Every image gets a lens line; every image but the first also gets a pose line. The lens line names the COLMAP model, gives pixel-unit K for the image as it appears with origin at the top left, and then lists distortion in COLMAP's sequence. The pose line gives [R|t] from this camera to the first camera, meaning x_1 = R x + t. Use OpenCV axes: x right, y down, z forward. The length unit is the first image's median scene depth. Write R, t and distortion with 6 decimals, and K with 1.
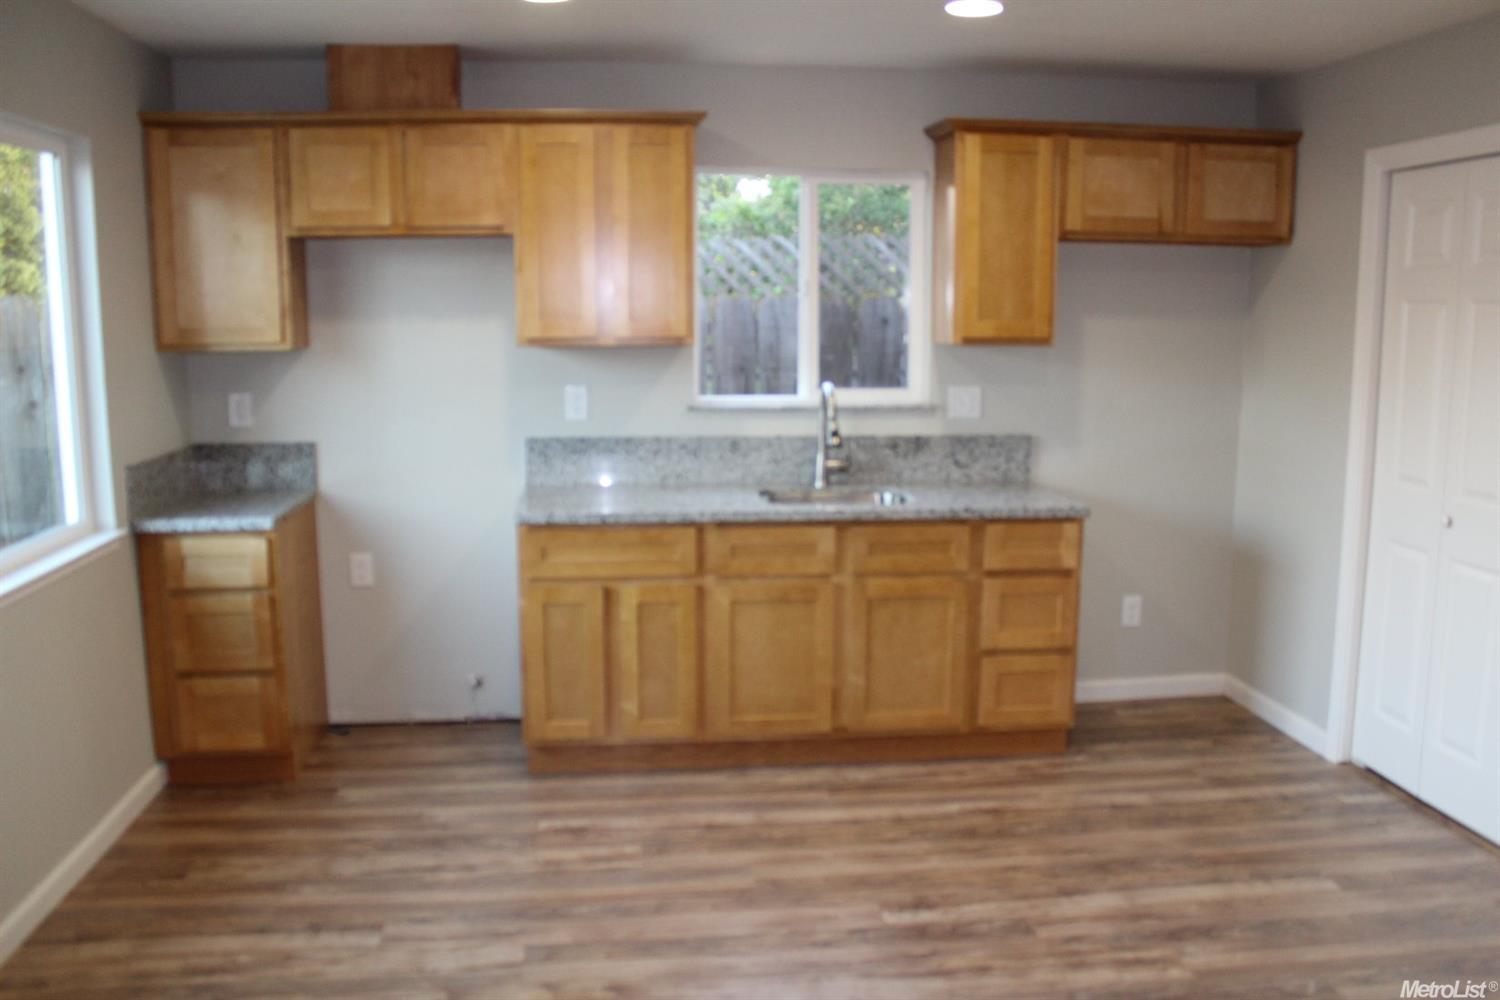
lens RADIAL K [[1296.2, 0, 750.3], [0, 1296.2, 484.3], [0, 0, 1]] dist [-0.094826, 0.014432]
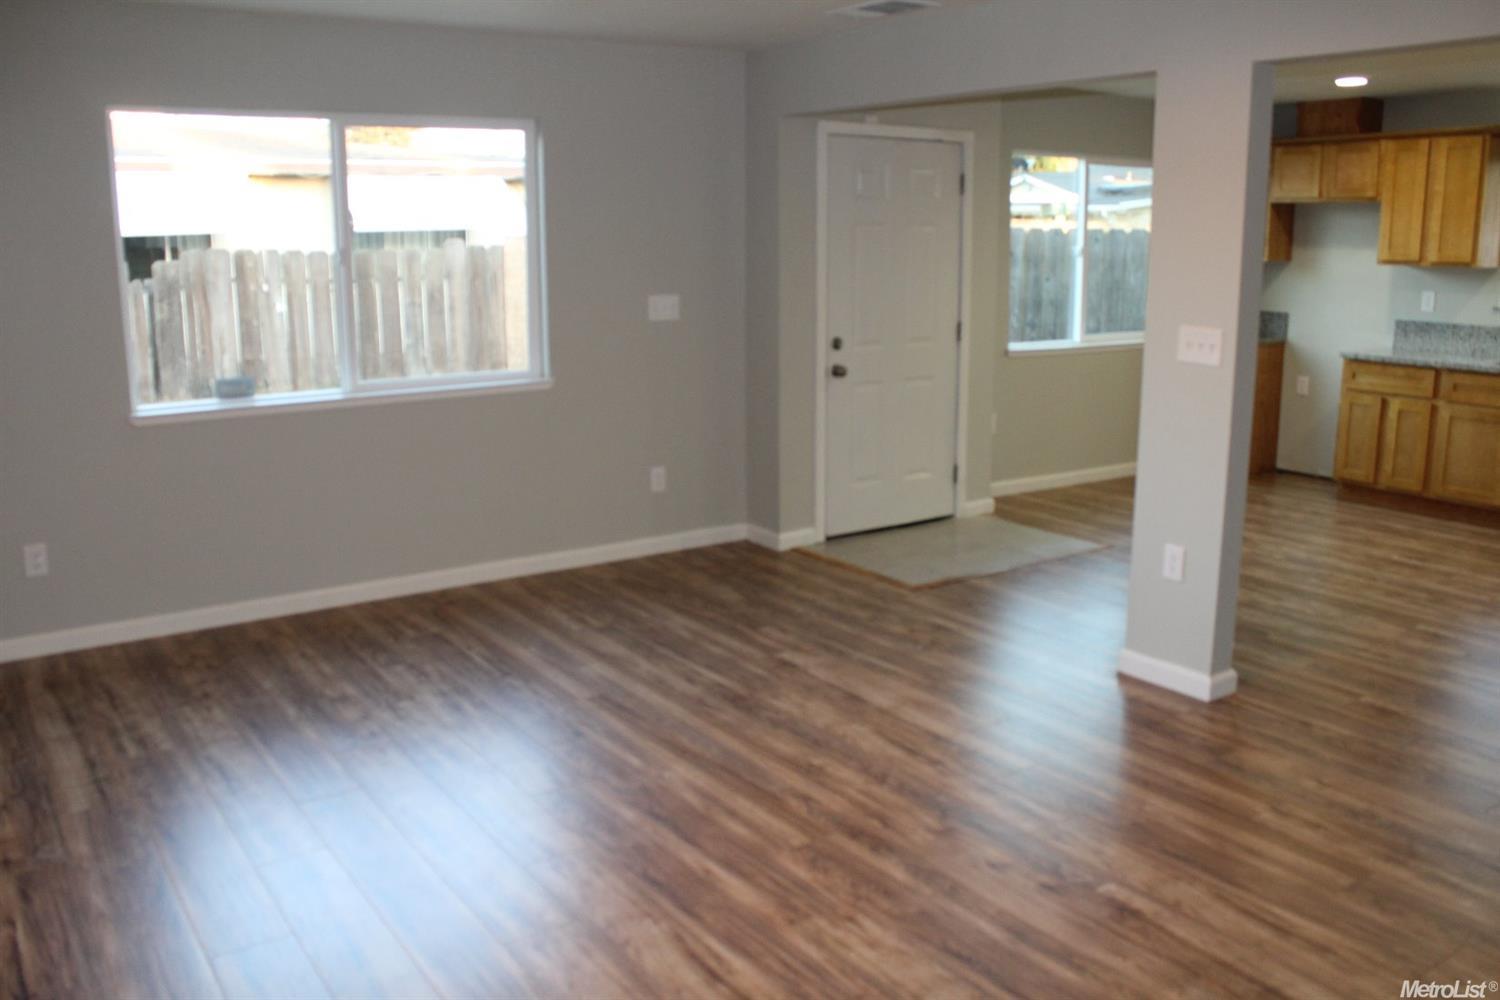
lens RADIAL K [[1296.2, 0, 755.0], [0, 1296.2, 502.6], [0, 0, 1]] dist [-0.094826, 0.014432]
pose [[0.495936, 0.178737, -0.849765, 0.969610], [-0.126082, 0.983039, 0.133186, 0.096463], [0.859157, 0.041088, 0.510059, -0.642535]]
